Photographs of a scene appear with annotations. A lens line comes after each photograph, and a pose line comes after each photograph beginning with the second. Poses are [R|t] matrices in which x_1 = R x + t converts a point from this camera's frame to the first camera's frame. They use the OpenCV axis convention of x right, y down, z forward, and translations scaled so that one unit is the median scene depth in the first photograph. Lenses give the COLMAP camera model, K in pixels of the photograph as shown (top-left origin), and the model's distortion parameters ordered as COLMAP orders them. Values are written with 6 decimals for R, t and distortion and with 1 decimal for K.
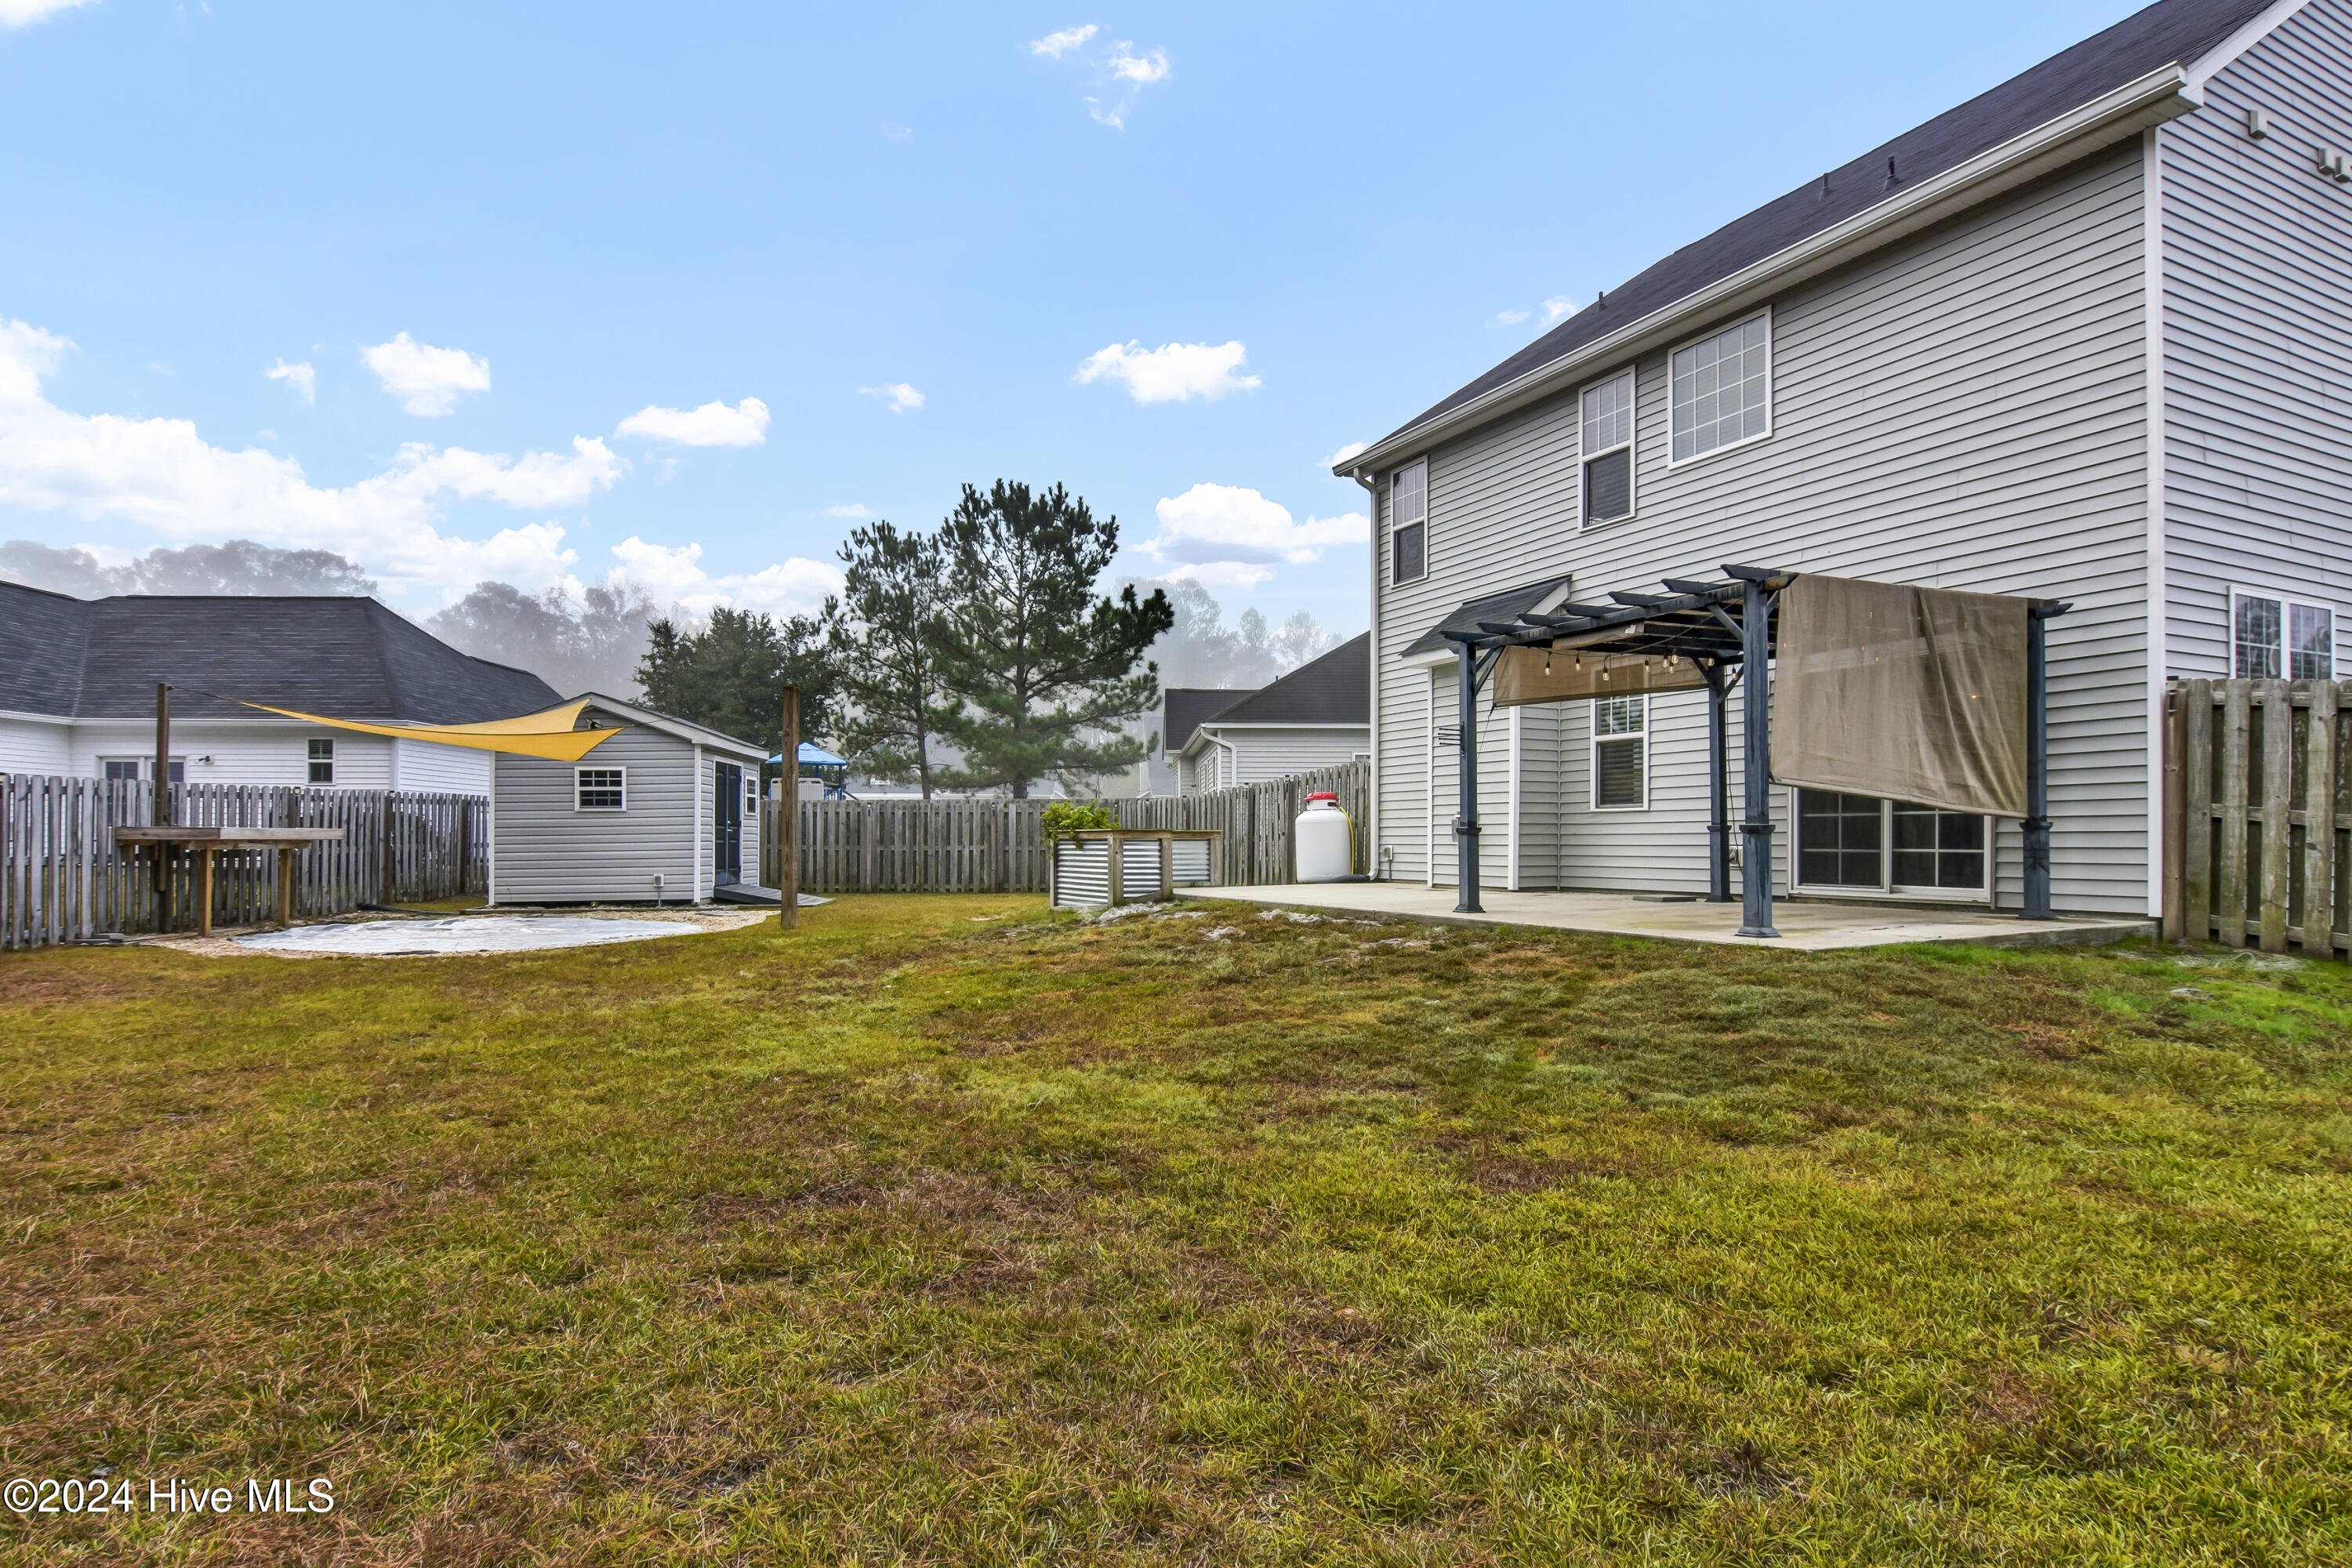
lens RADIAL K [[1246.6, 0, 1186.8], [0, 1246.6, 772.2], [0, 0, 1]] dist [0.000077, 0.000162]
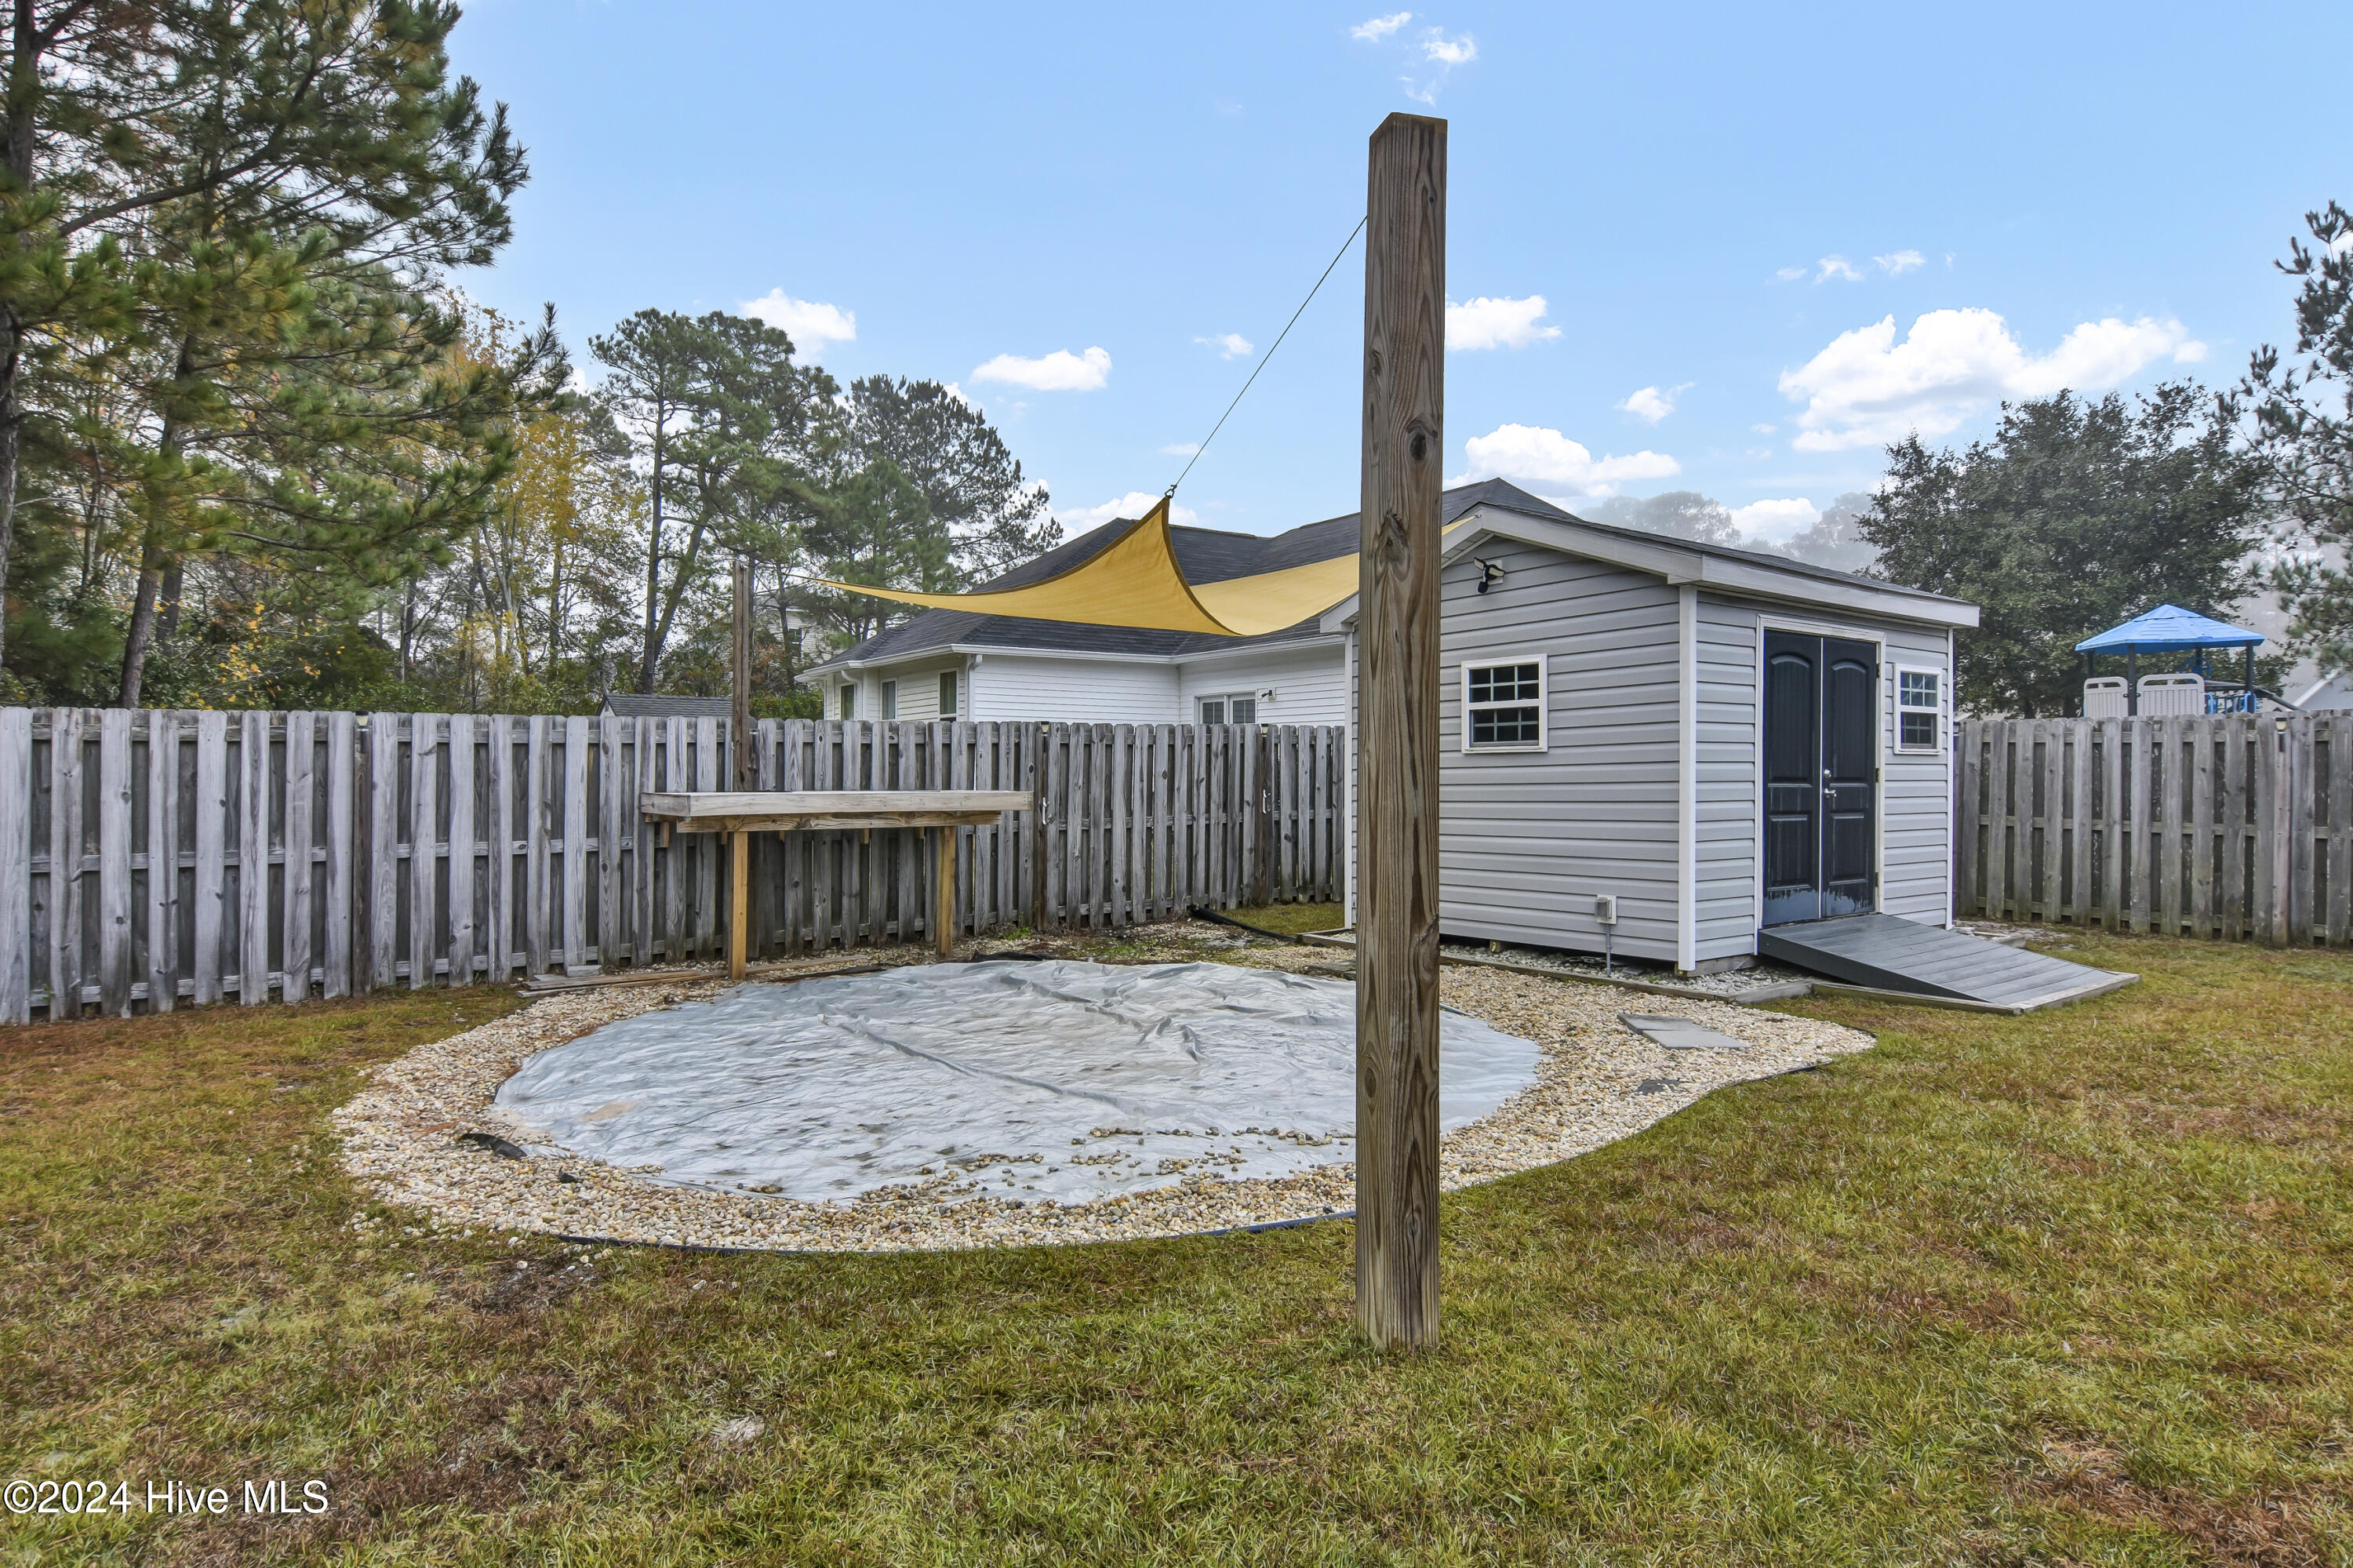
lens RADIAL K [[1285.9, 0, 1182.8], [0, 1285.9, 780.4], [0, 0, 1]] dist [-0.000411, -0.016135]
pose [[0.517116, 0.002179, -0.855912, -0.100813], [0.045392, 0.998520, 0.029966, 0.018955], [0.854711, -0.054348, 0.516252, 0.558991]]
